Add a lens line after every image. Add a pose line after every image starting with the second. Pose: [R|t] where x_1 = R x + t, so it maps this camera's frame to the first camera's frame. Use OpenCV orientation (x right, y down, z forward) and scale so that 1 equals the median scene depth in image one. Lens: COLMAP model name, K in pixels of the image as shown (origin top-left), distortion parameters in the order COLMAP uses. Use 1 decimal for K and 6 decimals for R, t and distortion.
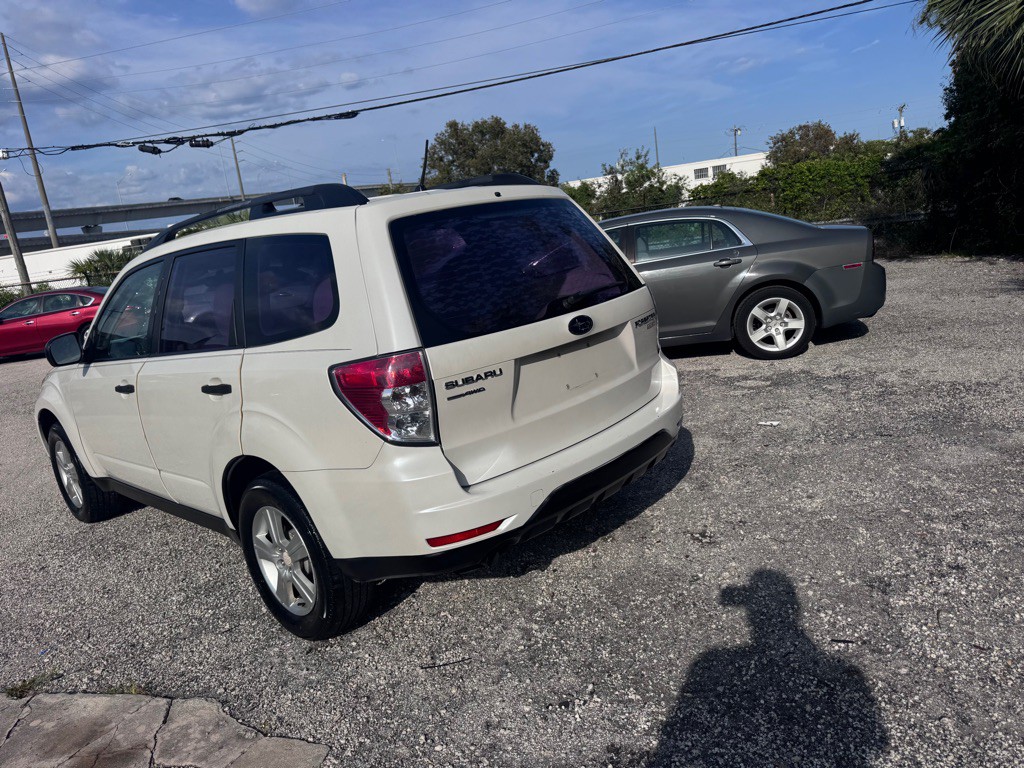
lens RADIAL K [[723.0, 0, 517.9], [0, 723.0, 376.2], [0, 0, 1]] dist [0.032275, -0.043002]
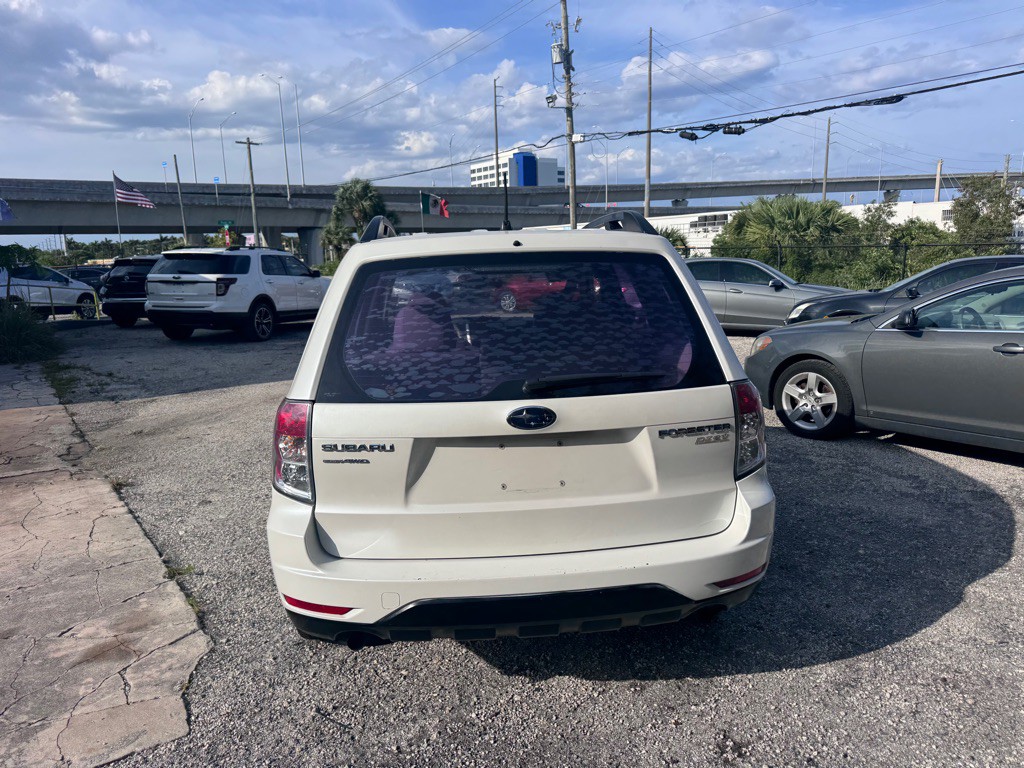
lens RADIAL K [[723.0, 0, 521.1], [0, 723.0, 385.9], [0, 0, 1]] dist [0.032275, -0.043002]
pose [[0.737102, 0.233750, -0.634067, 0.483787], [-0.211470, 0.970934, 0.112102, -0.162131], [0.641841, 0.051456, 0.765109, 0.318792]]
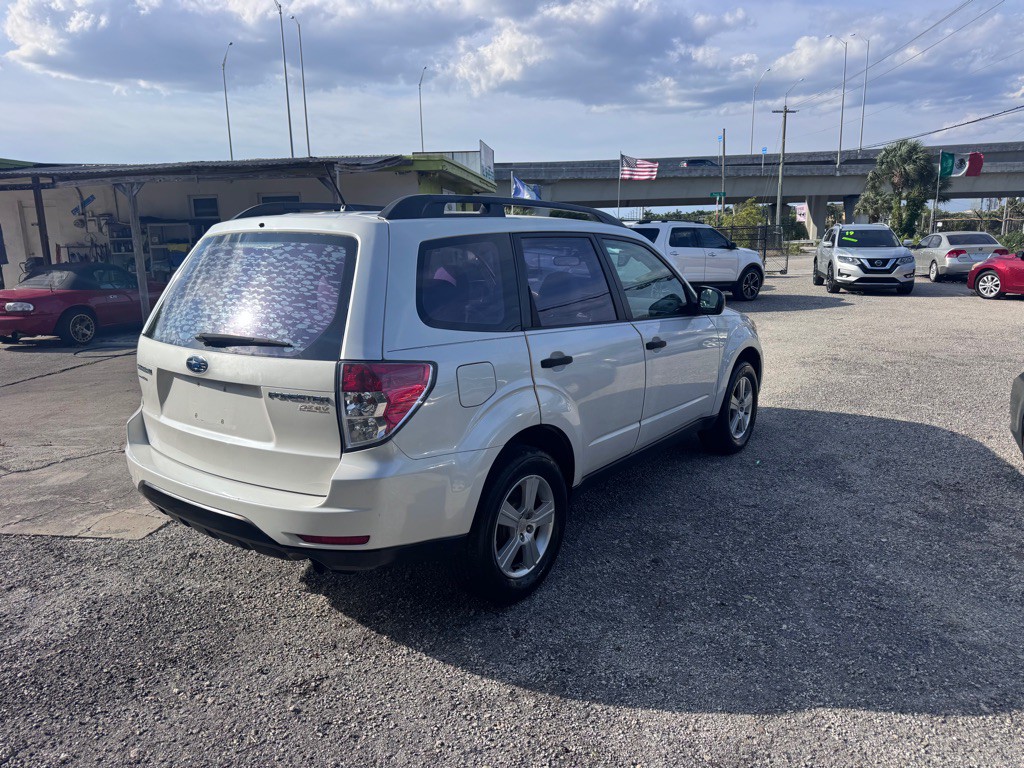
lens RADIAL K [[723.0, 0, 509.5], [0, 723.0, 385.1], [0, 0, 1]] dist [0.032275, -0.043002]
pose [[0.099602, 0.330850, -0.938413, 0.934612], [-0.204650, 0.929751, 0.306075, -0.379818], [0.973755, 0.161560, 0.160313, 1.067799]]
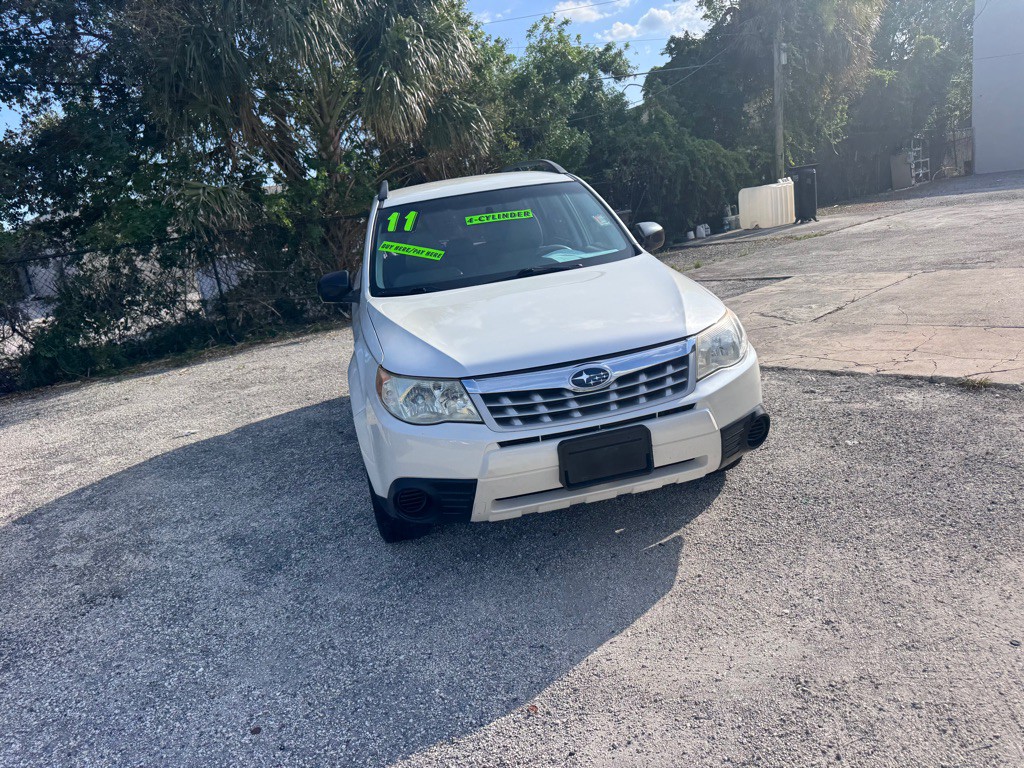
lens RADIAL K [[723.0, 0, 514.8], [0, 723.0, 391.9], [0, 0, 1]] dist [0.032275, -0.043002]
pose [[-0.772015, 0.083083, 0.630151, -1.393147], [0.362808, 0.871642, 0.329562, -0.326293], [-0.521885, 0.483051, -0.703063, 2.445673]]
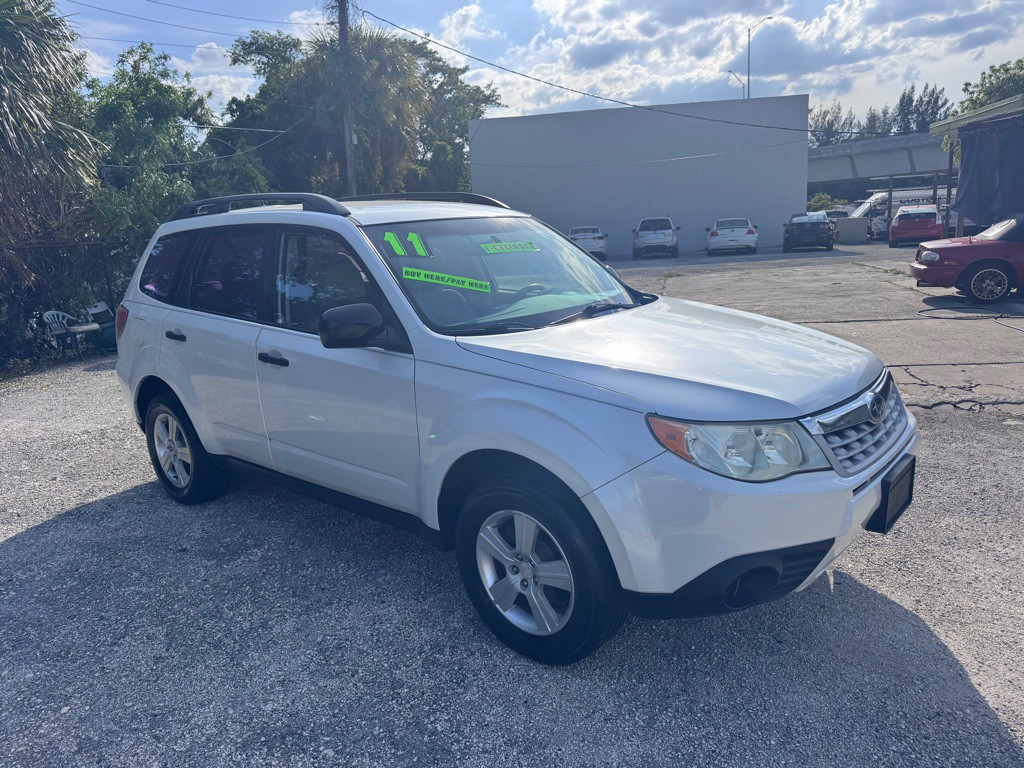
lens RADIAL K [[723.0, 0, 511.4], [0, 723.0, 386.7], [0, 0, 1]] dist [0.032275, -0.043002]
pose [[-0.981998, 0.188447, 0.012923, -0.573447], [0.176186, 0.889143, 0.422354, -0.455350], [0.068101, 0.417028, -0.906339, 2.481317]]
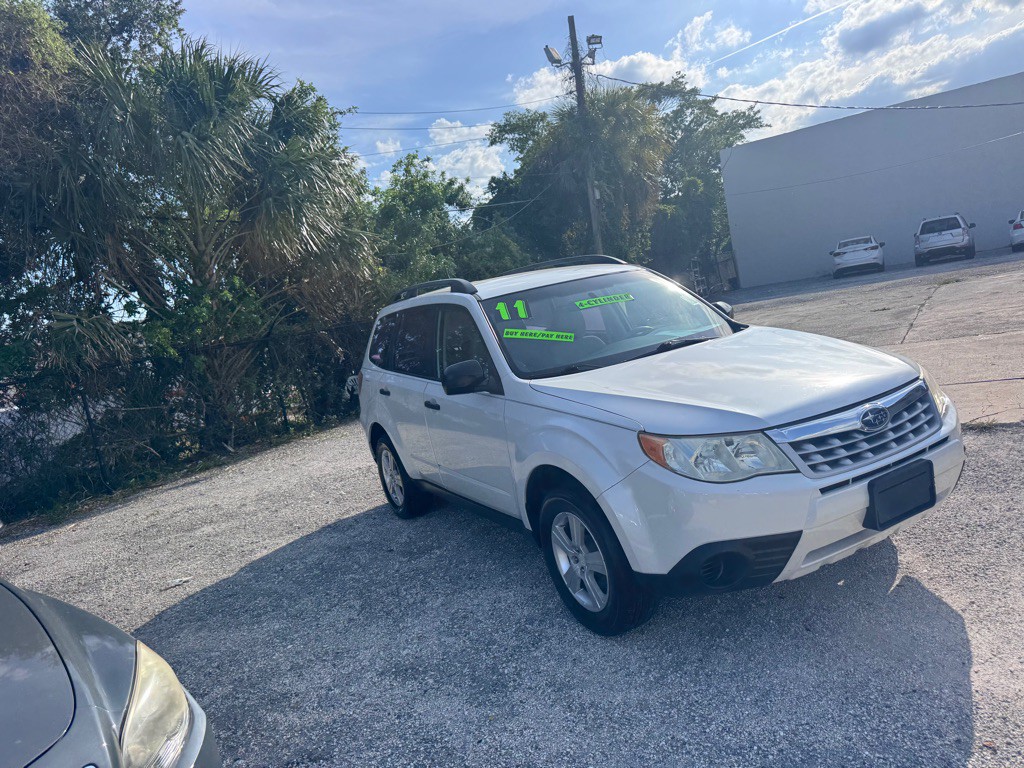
lens RADIAL K [[723.0, 0, 511.9], [0, 723.0, 397.8], [0, 0, 1]] dist [0.032275, -0.043002]
pose [[-0.891763, 0.252032, 0.375816, -0.889243], [0.369159, 0.885511, 0.282119, -0.458665], [-0.261686, 0.390320, -0.882707, 2.673790]]
